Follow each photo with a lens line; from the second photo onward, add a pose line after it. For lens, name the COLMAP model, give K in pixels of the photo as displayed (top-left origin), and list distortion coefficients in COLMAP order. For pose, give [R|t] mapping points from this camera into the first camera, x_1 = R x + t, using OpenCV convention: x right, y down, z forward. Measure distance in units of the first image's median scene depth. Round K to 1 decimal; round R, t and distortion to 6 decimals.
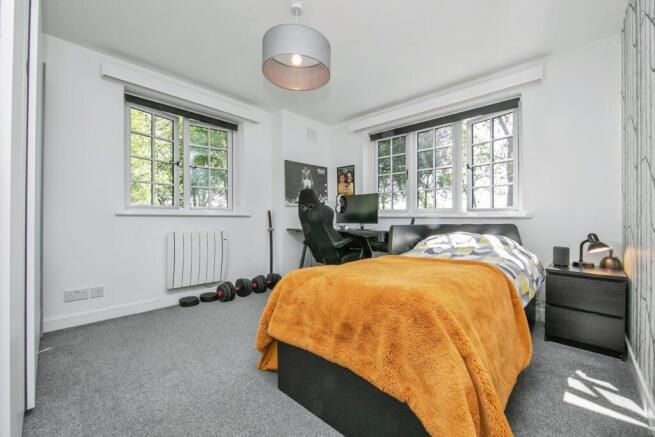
lens RADIAL K [[267.9, 0, 327.5], [0, 267.9, 218.5], [0, 0, 1]] dist [0.000417, -0.000158]
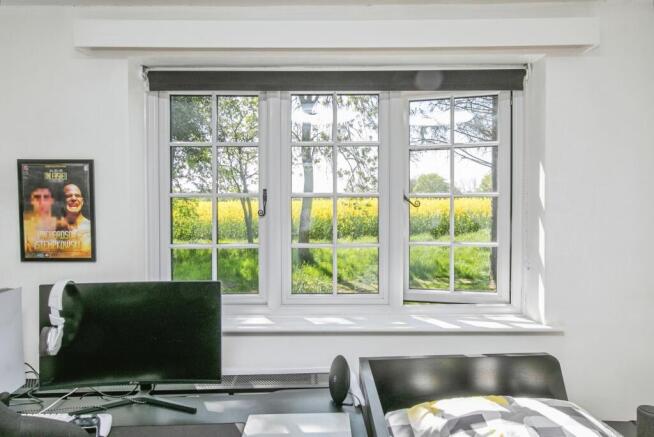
lens RADIAL K [[443.0, 0, 327.3], [0, 443.0, 217.5], [0, 0, 1]] dist [0.024797, -0.000063]
pose [[0.727413, -0.013060, 0.686076, -0.063851], [0.003983, 0.999882, 0.014810, -0.166849], [-0.686189, -0.008040, 0.727379, 0.537309]]
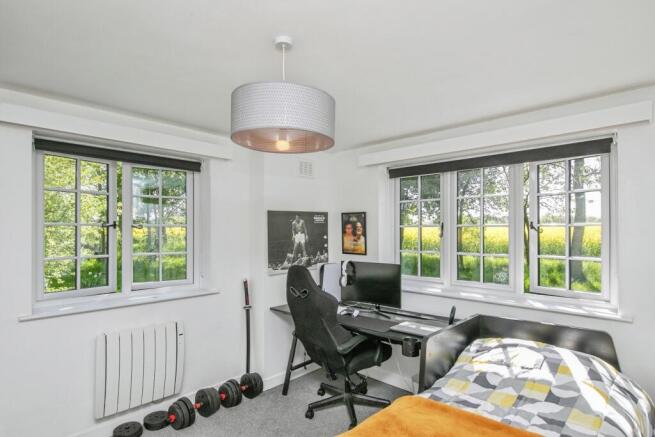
lens RADIAL K [[353.2, 0, 322.3], [0, 353.2, 232.2], [0, 0, 1]] dist [-0.002119, -0.001263]
pose [[0.999919, 0.004431, -0.011925, -0.005039], [-0.004441, 0.999990, -0.000866, -0.170545], [0.011922, 0.000919, 0.999929, 0.079339]]
